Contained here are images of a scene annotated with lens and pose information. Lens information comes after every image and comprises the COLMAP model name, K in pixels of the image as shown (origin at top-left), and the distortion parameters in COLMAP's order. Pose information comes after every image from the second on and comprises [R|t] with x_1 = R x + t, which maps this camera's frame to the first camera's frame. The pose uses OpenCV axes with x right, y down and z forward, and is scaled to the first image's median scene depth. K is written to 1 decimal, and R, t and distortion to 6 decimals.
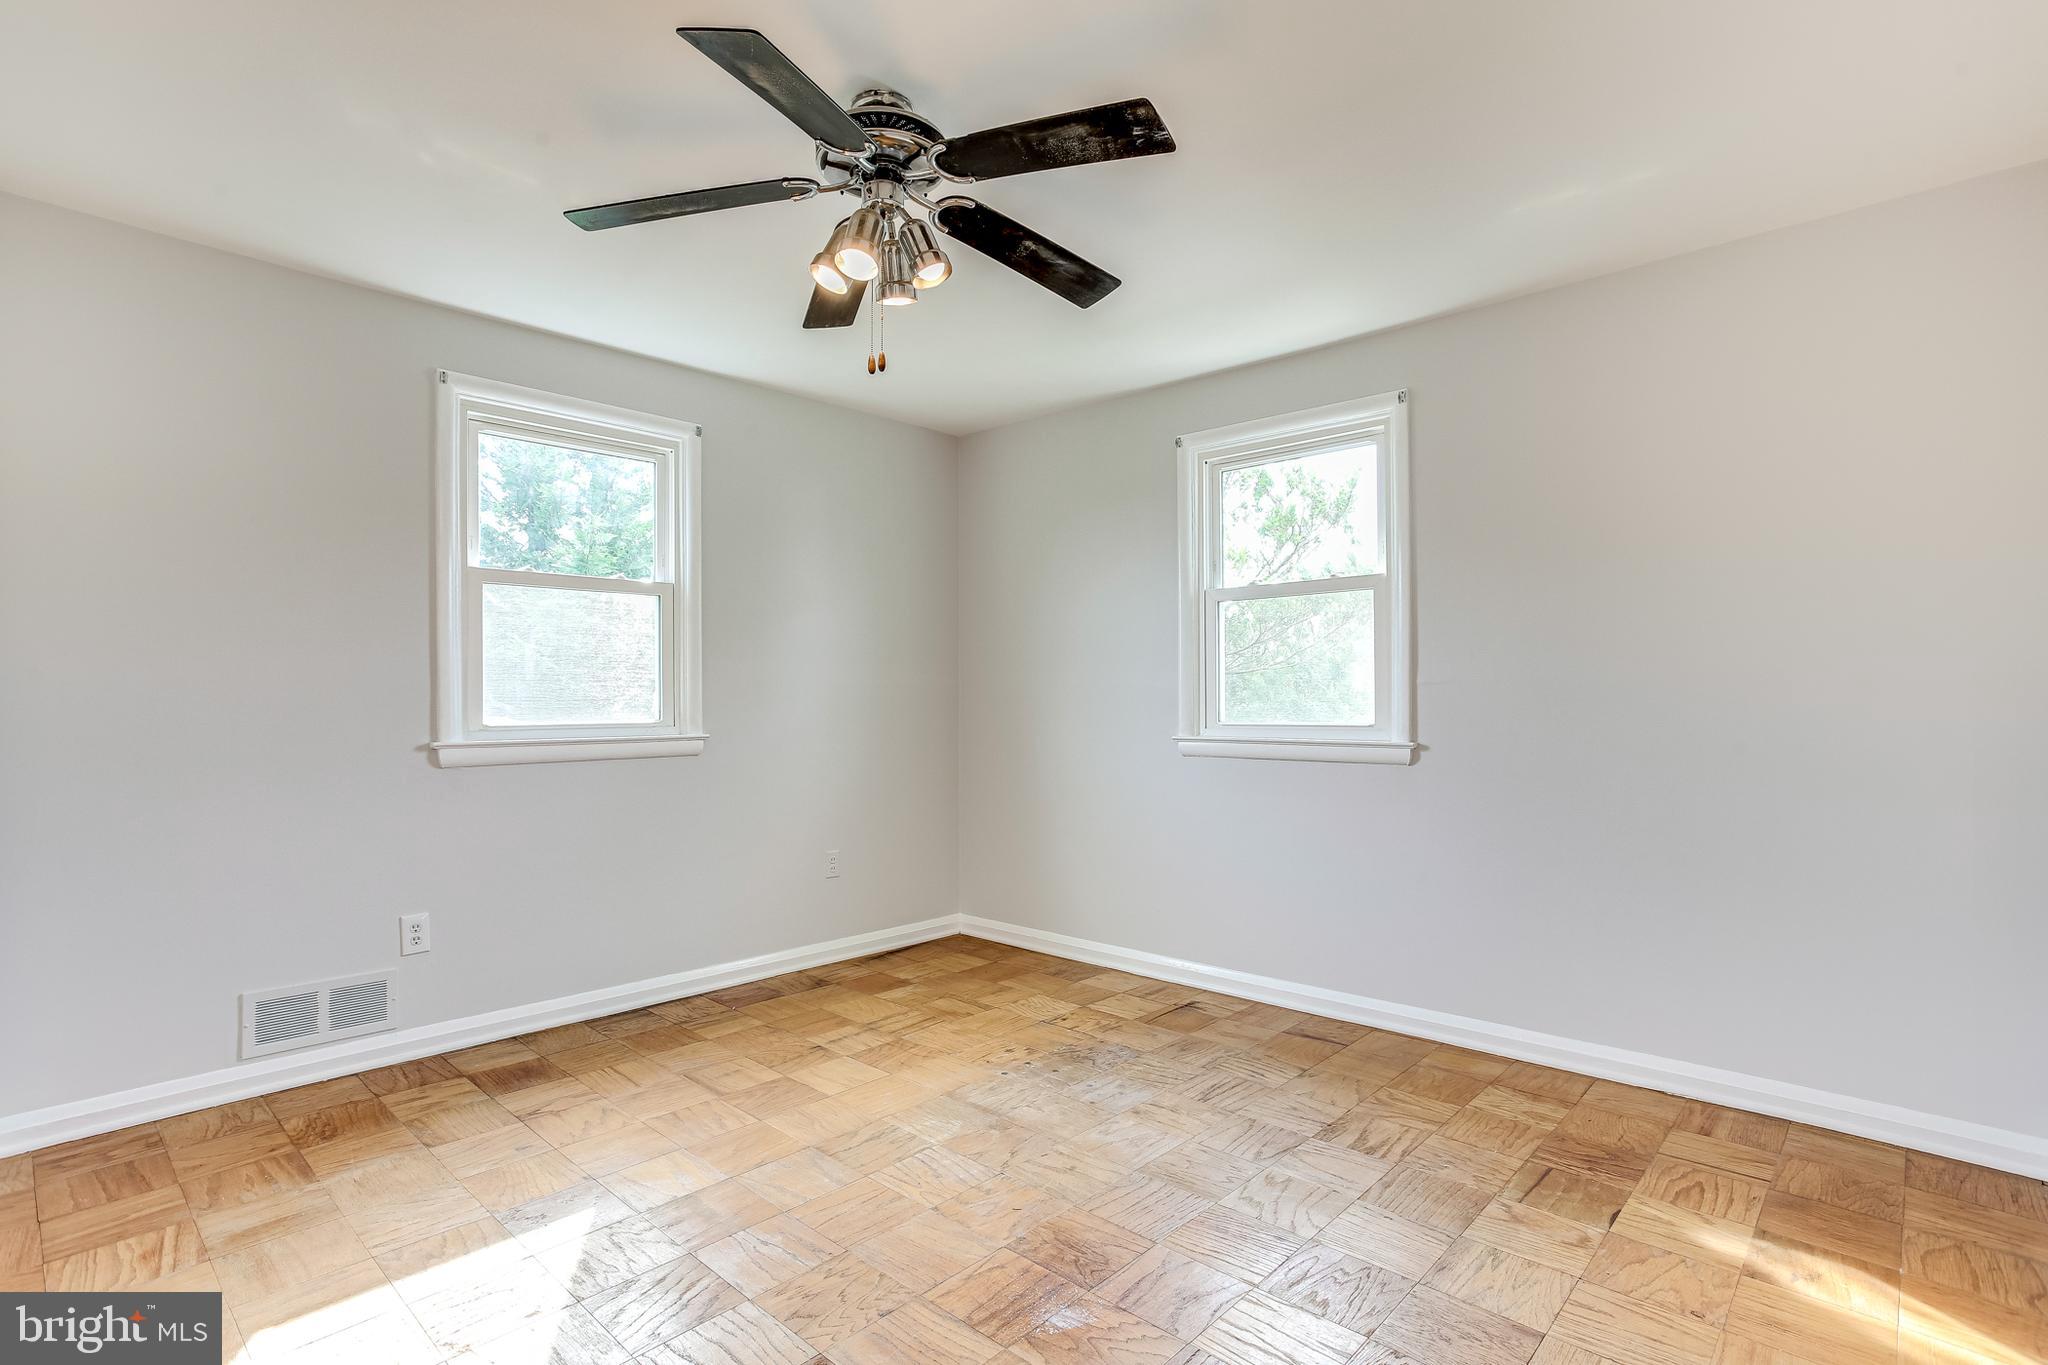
lens RADIAL K [[986.6, 0, 1019.2], [0, 986.6, 684.4], [0, 0, 1]] dist [-0.045376, 0.029154]
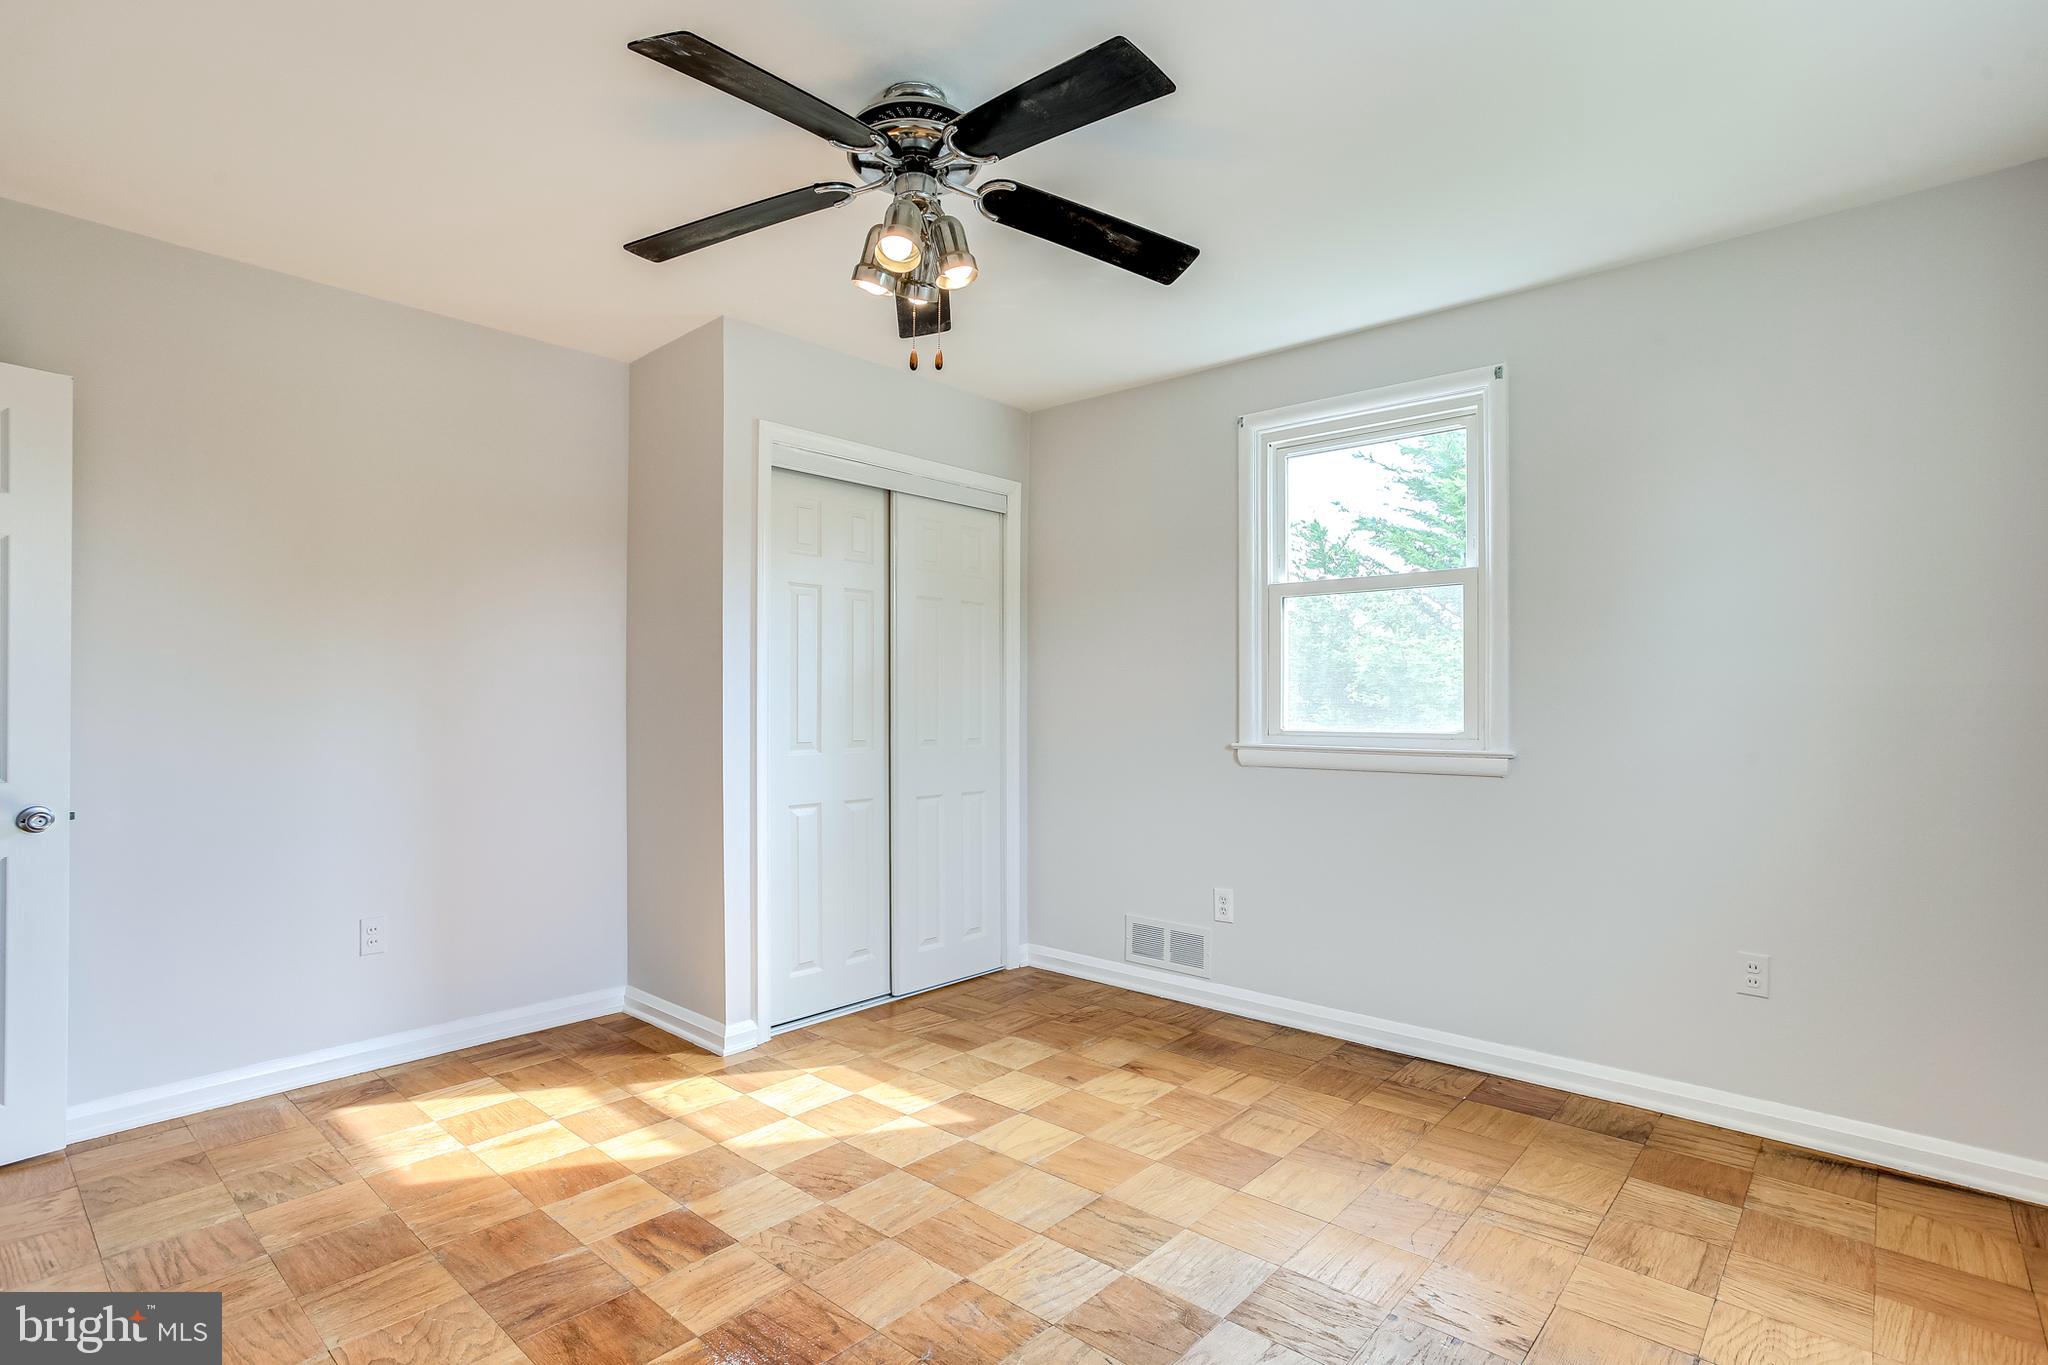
lens RADIAL K [[986.6, 0, 1019.2], [0, 986.6, 684.4], [0, 0, 1]] dist [-0.045376, 0.029154]
pose [[0.032006, -0.020639, -0.999275, 0.536951], [0.010489, 0.999739, -0.020312, 0.011071], [0.999433, -0.009832, 0.032214, 0.683708]]
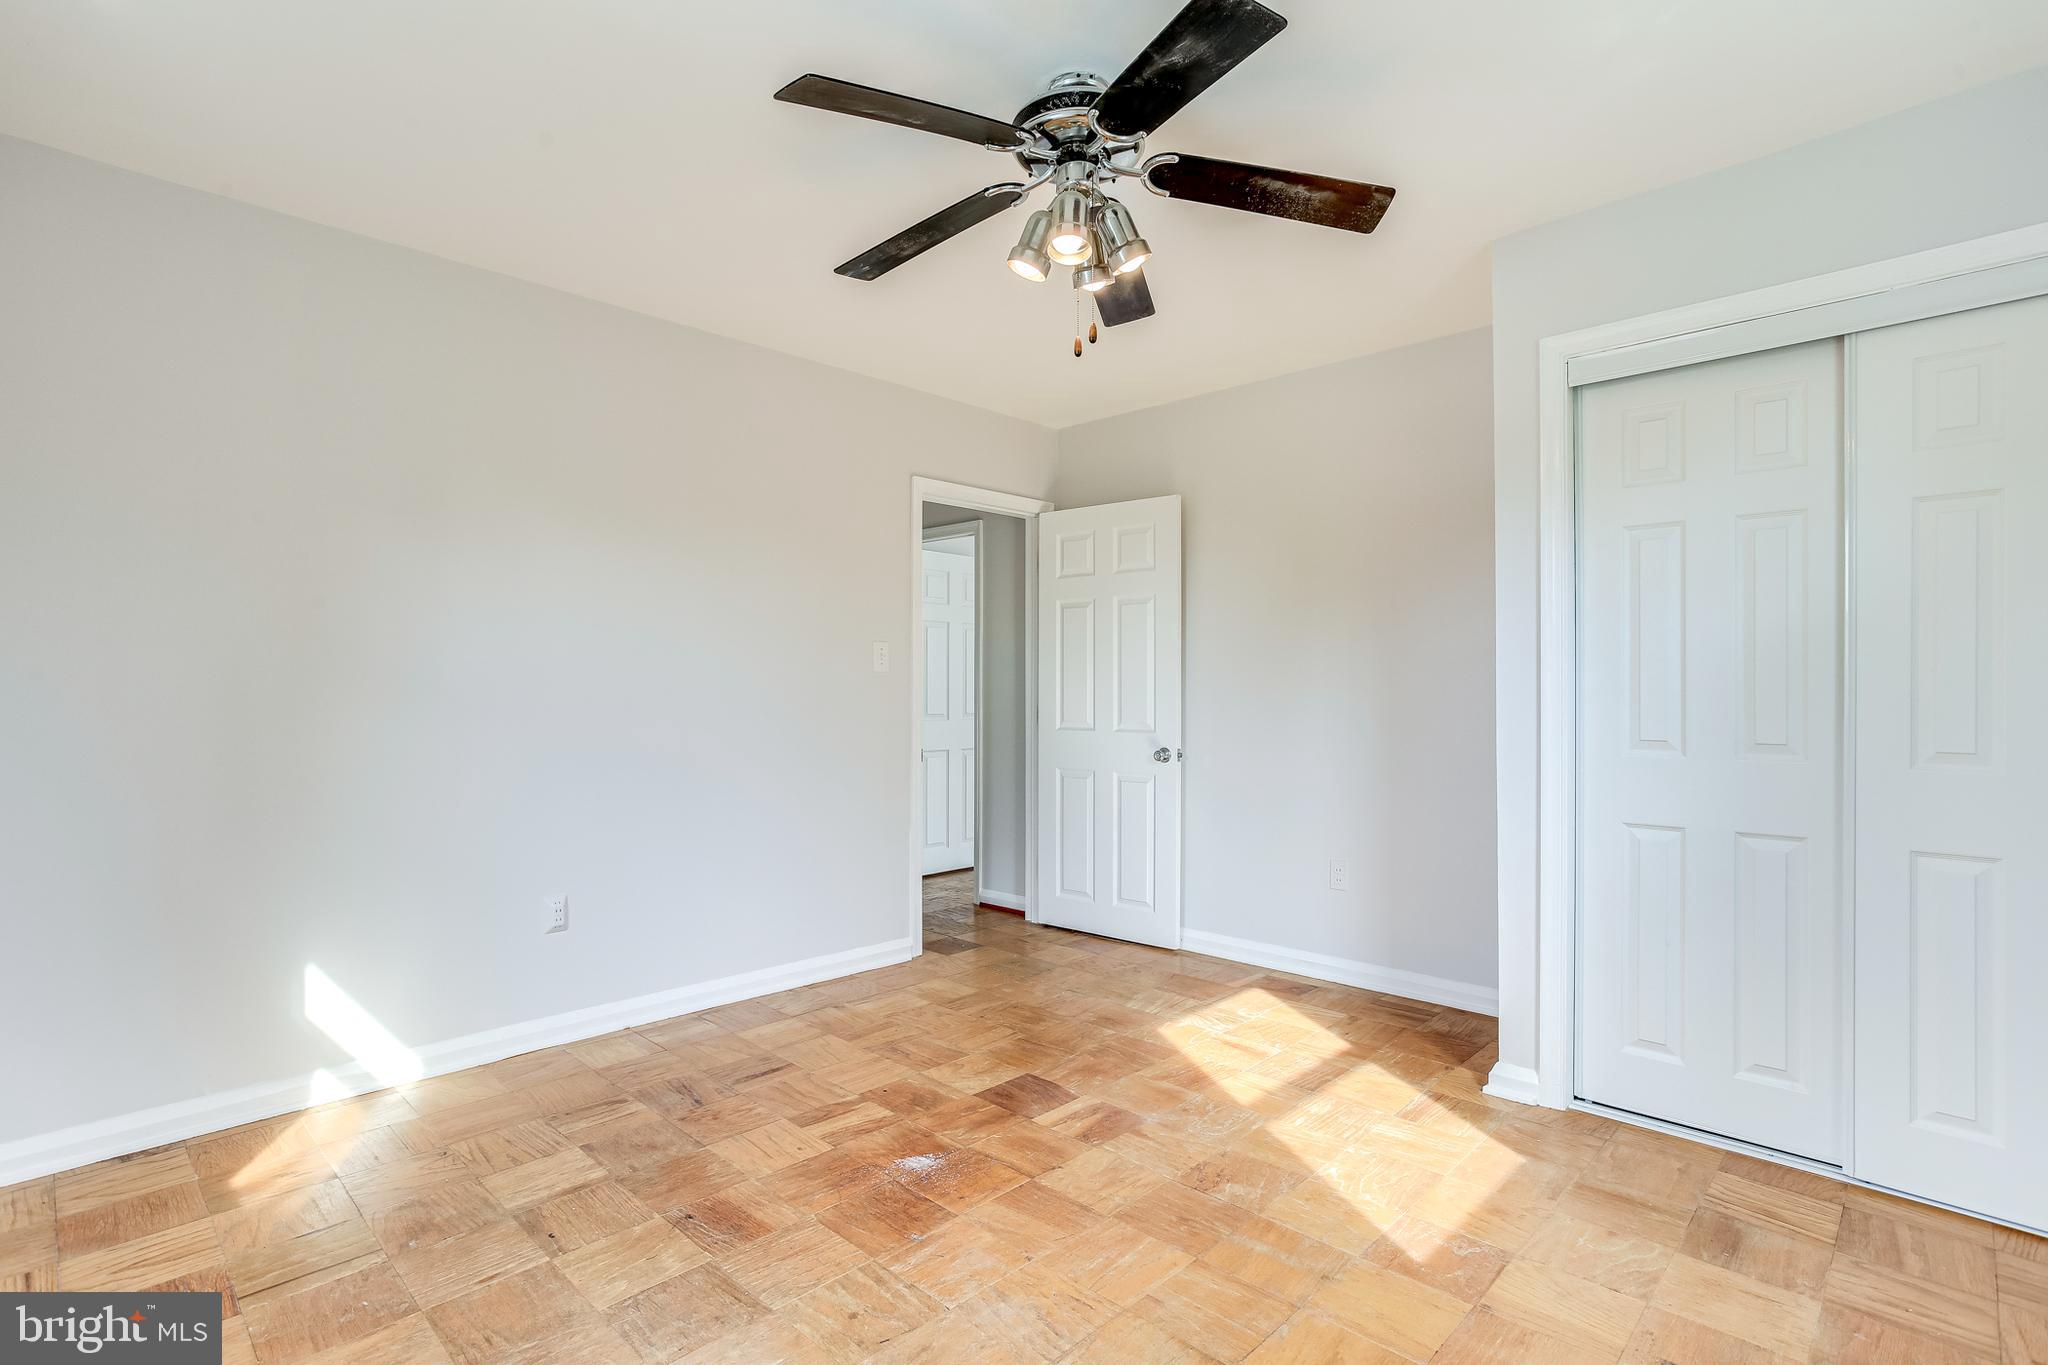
lens RADIAL K [[986.6, 0, 1019.2], [0, 986.6, 684.4], [0, 0, 1]] dist [-0.045376, 0.029154]
pose [[-0.999911, 0.003153, 0.012934, -0.059335], [0.002971, 0.999896, -0.014105, 0.015681], [-0.012977, -0.014065, -0.999817, 1.267920]]
